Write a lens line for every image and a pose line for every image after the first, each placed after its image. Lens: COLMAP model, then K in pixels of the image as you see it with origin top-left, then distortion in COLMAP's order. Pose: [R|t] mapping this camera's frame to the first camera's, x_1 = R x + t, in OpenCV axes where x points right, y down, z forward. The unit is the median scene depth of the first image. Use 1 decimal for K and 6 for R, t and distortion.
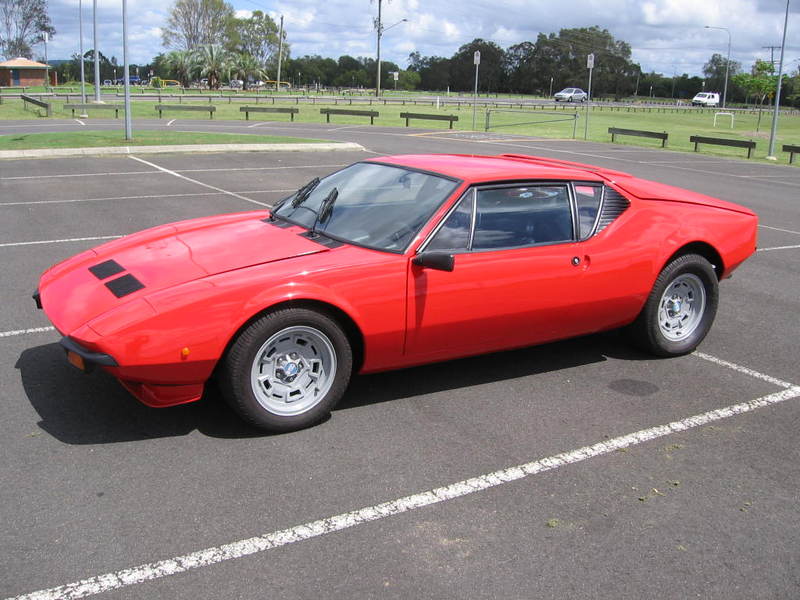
lens RADIAL K [[812.5, 0, 401.1], [0, 812.5, 341.5], [0, 0, 1]] dist [-0.113172, 0.010582]
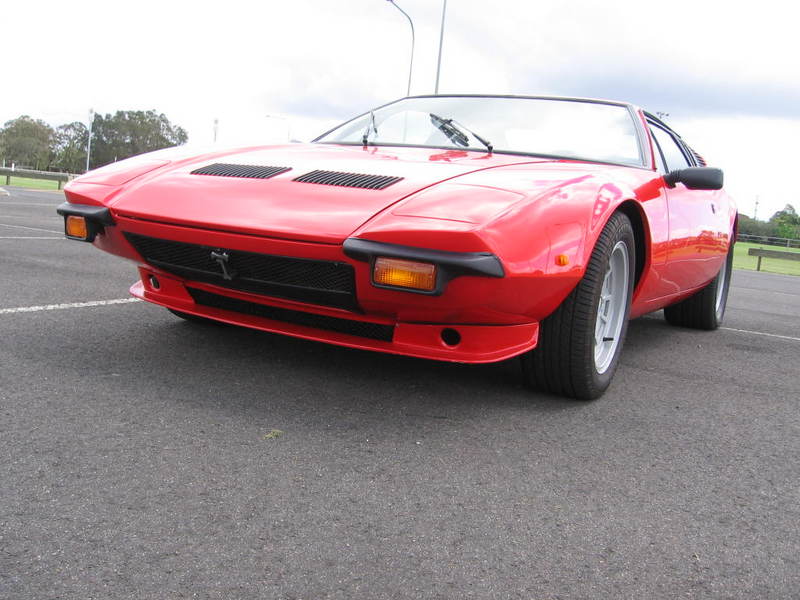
lens RADIAL K [[826.3, 0, 400.0], [0, 826.3, 300.0], [0, 0, 1]] dist [-0.130756, 0.040337]
pose [[0.860421, -0.009884, 0.509488, -0.510243], [0.088854, 0.987406, -0.130900, 0.084472], [-0.501778, 0.157899, 0.850463, 0.381724]]
